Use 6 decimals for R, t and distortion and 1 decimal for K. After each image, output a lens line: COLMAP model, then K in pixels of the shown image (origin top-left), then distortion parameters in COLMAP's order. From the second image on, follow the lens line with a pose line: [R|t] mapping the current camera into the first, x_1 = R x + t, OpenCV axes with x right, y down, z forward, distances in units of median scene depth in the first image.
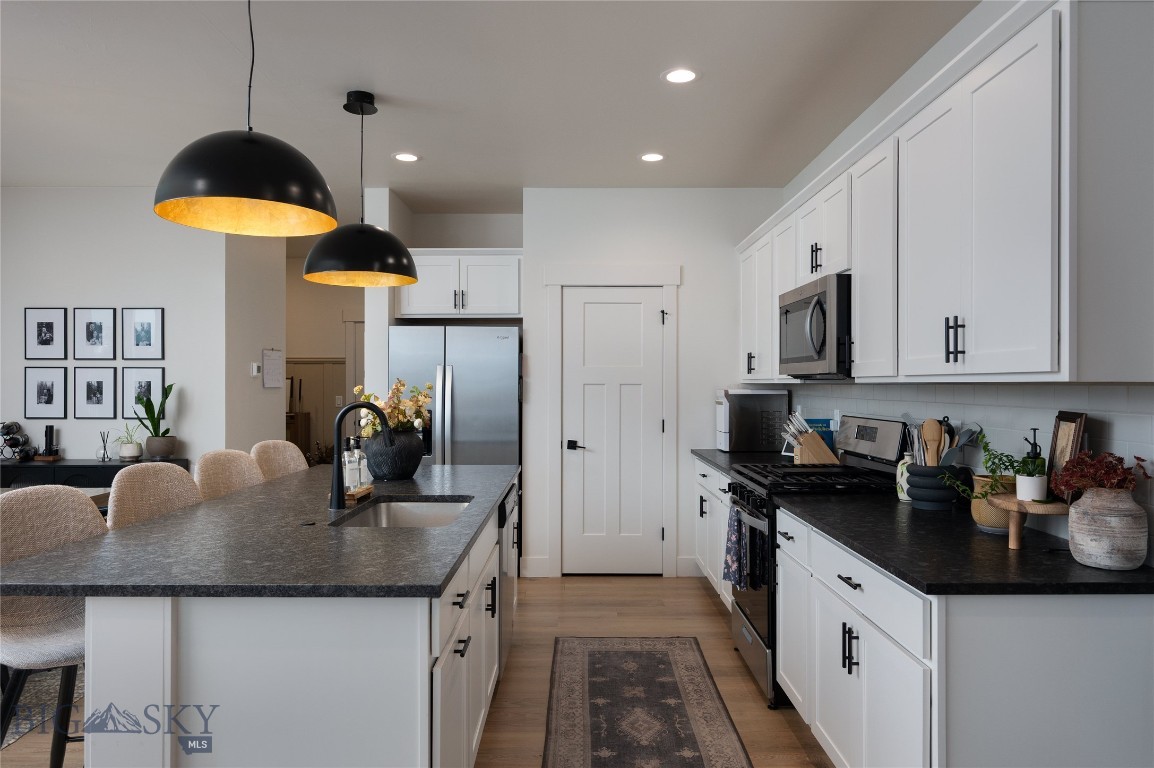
lens RADIAL K [[716.2, 0, 577.0], [0, 716.2, 384.0], [0, 0, 1]] dist [0.000201, 0.000052]
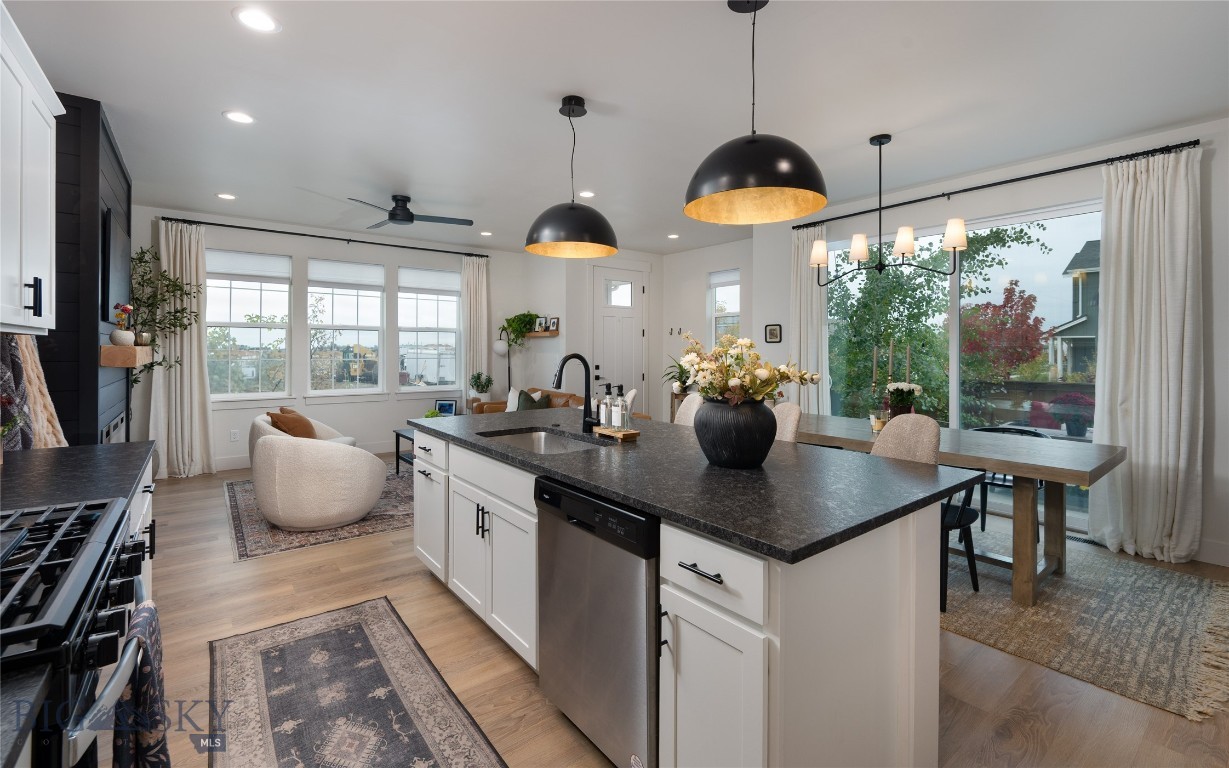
lens RADIAL K [[529.2, 0, 614.5], [0, 529.2, 384.0], [0, 0, 1]] dist [-0.002039, -0.000192]
pose [[-0.783707, 0.037948, -0.619970, 0.218269], [-0.005595, 0.997660, 0.068138, 0.015463], [0.621105, 0.056868, -0.781661, 1.685733]]
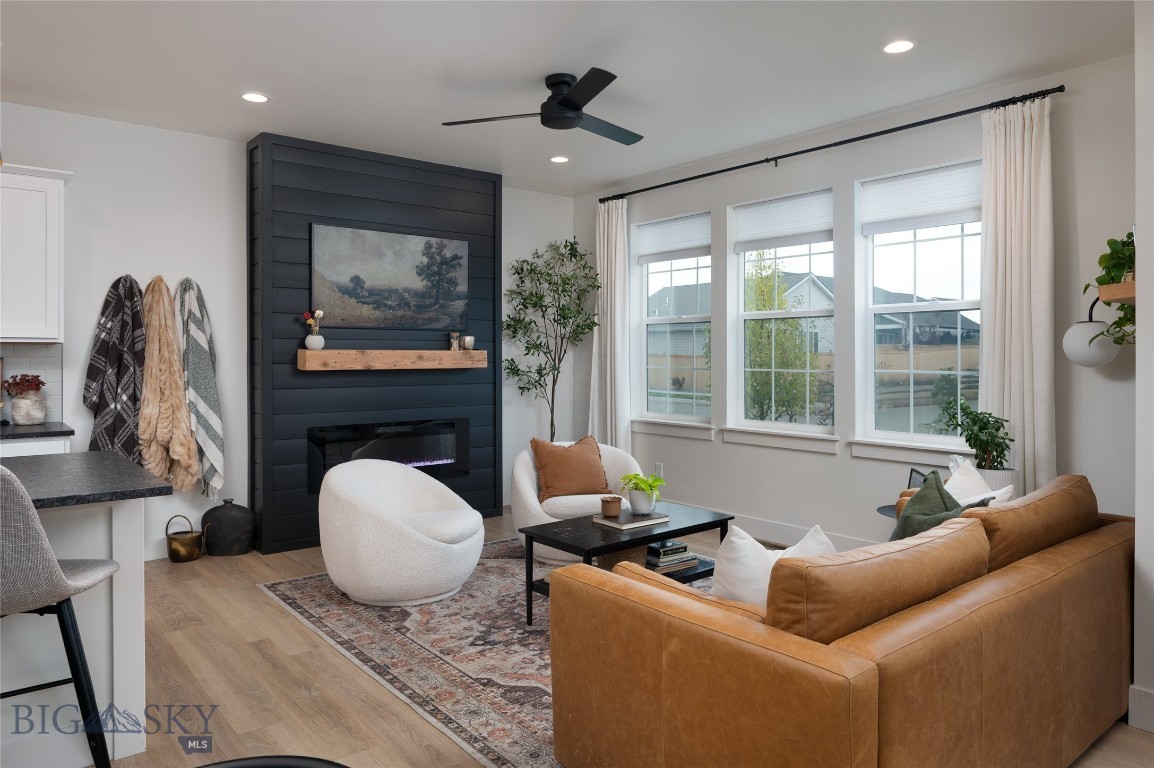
lens RADIAL K [[753.3, 0, 577.0], [0, 753.3, 384.0], [0, 0, 1]] dist [-0.000857, -0.000313]
pose [[-0.631085, -0.025032, 0.775310, -1.412323], [0.004095, 0.999358, 0.035598, 0.032936], [-0.775703, 0.025640, -0.630577, 0.725275]]
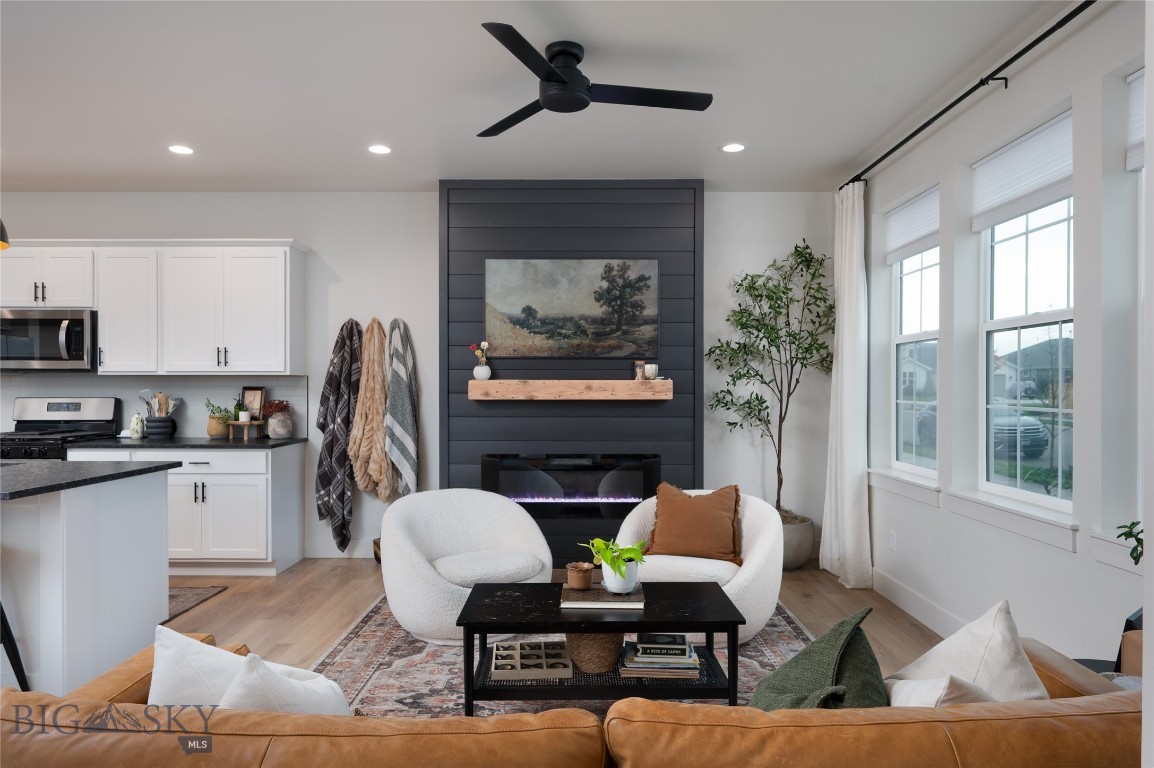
lens RADIAL K [[728.3, 0, 576.7], [0, 728.3, 414.9], [0, 0, 1]] dist [-0.001014, 0.000143]
pose [[0.010496, -0.034483, 0.999350, -1.431473], [0.000357, 0.999405, 0.034482, 0.036968], [-0.999945, -0.000005, 0.010502, -0.171301]]
